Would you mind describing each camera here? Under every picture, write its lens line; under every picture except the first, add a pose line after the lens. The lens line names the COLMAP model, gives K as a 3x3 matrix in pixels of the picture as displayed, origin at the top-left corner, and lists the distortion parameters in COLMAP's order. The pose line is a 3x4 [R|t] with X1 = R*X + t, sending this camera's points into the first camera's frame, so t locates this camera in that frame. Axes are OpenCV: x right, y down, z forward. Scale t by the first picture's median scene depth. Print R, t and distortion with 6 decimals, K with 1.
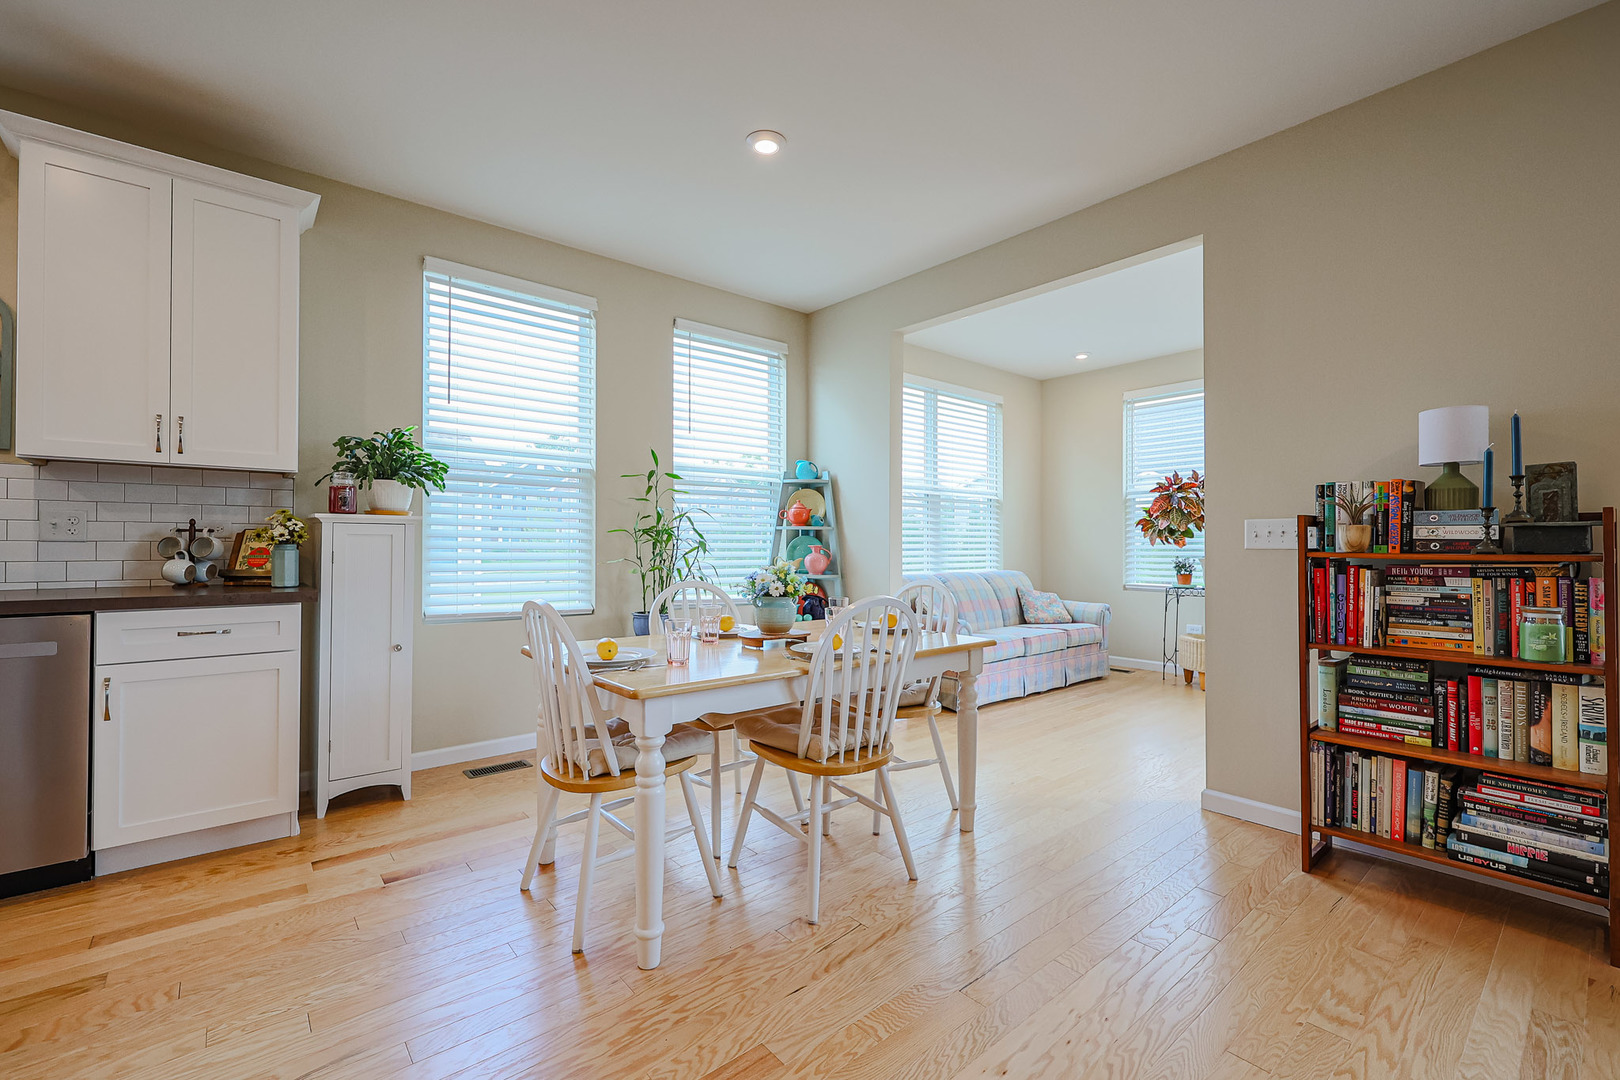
lens RADIAL K [[689.3, 0, 801.9], [0, 689.3, 538.5], [0, 0, 1]] dist [-0.000310, -0.000402]
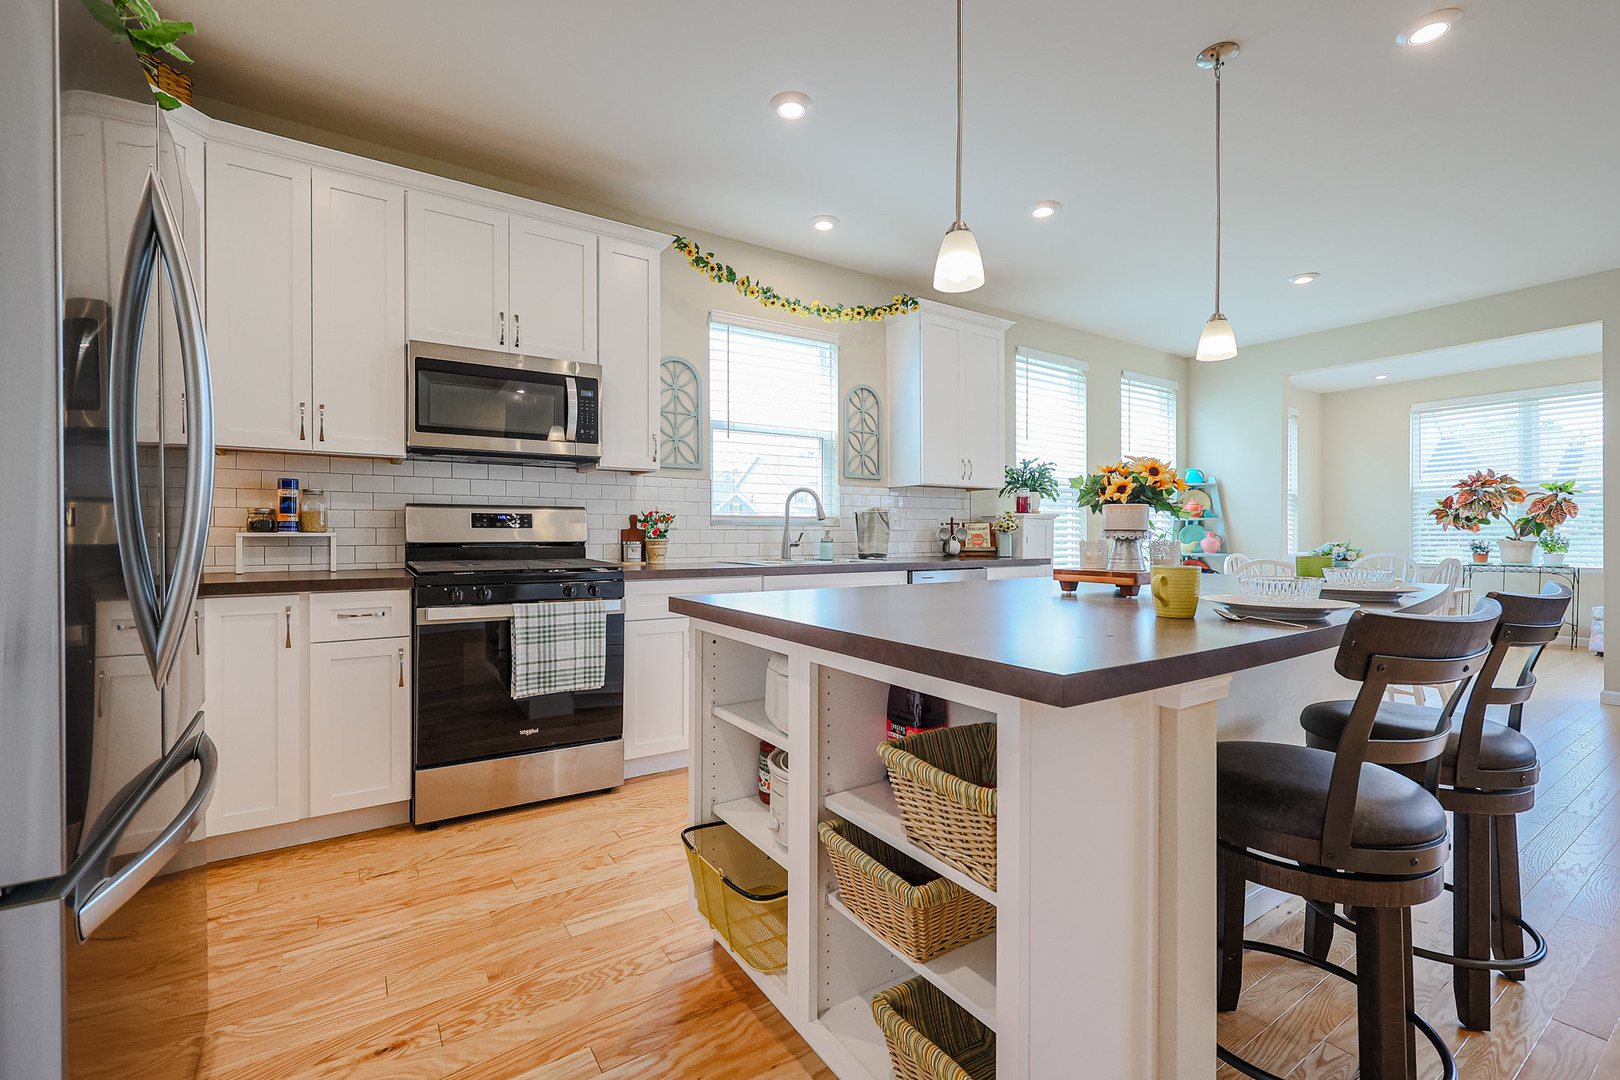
lens RADIAL K [[689.3, 0, 807.5], [0, 689.3, 532.0], [0, 0, 1]] dist [-0.000310, -0.000402]
pose [[0.993417, 0.001859, -0.114541, -0.863200], [0.000427, 0.999801, 0.019925, -0.021444], [0.114555, -0.019842, 0.993219, -0.622365]]
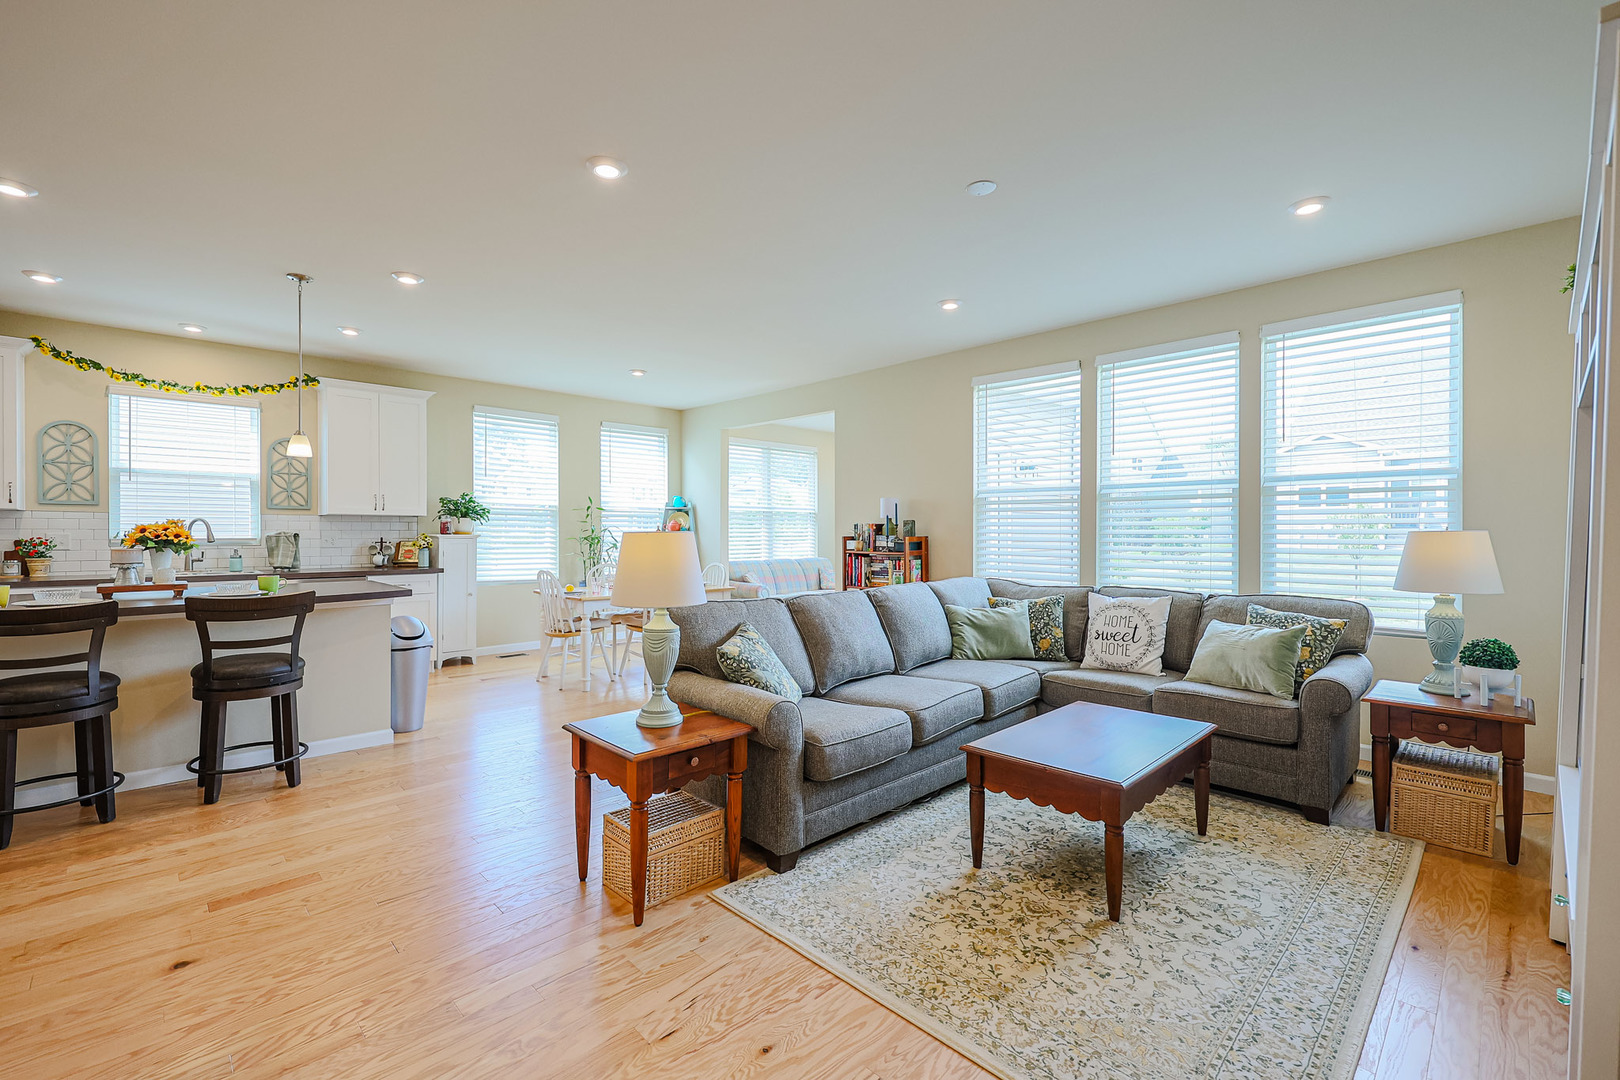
lens RADIAL K [[689.3, 0, 803.0], [0, 689.3, 532.8], [0, 0, 1]] dist [-0.000310, -0.000402]
pose [[0.997167, -0.002133, 0.075184, 0.275520], [0.001215, 0.999924, 0.012260, -0.057763], [-0.075205, -0.012134, 0.997094, -1.138896]]
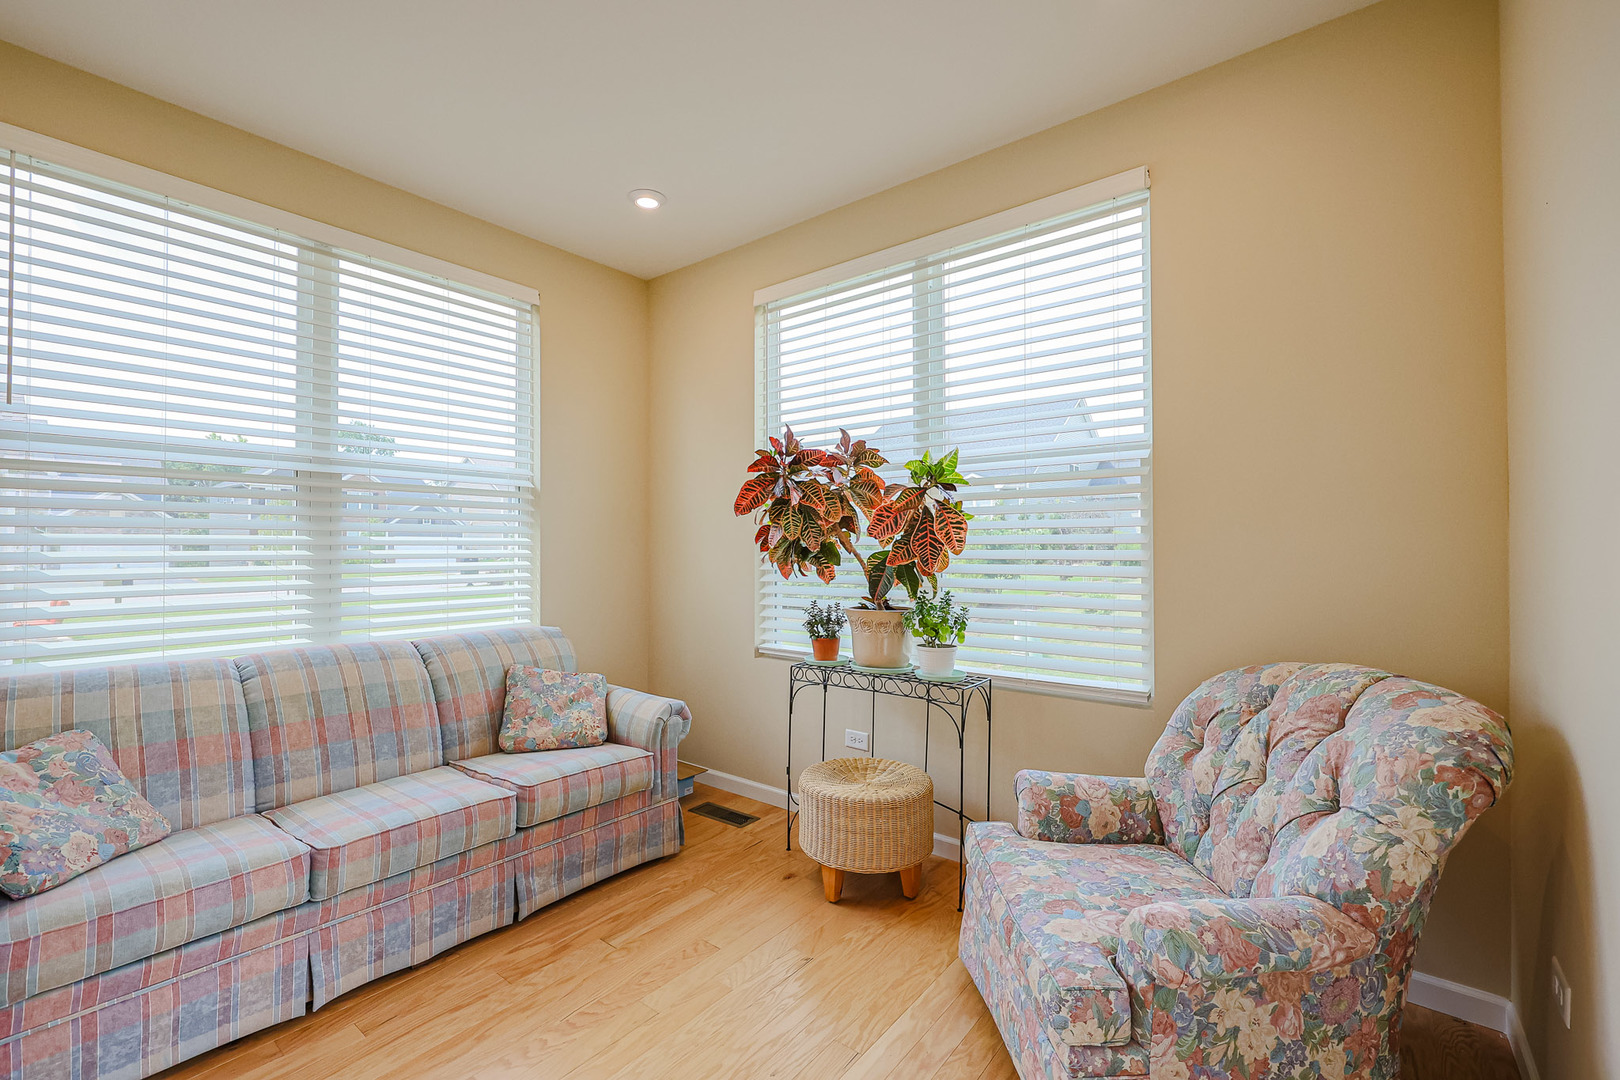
lens RADIAL K [[689.3, 0, 806.8], [0, 689.3, 535.6], [0, 0, 1]] dist [-0.000310, -0.000402]
pose [[0.979288, -0.000704, 0.202471, 0.764544], [0.000118, 0.999996, 0.002902, -0.041485], [-0.202472, -0.002818, 0.979284, 0.888134]]
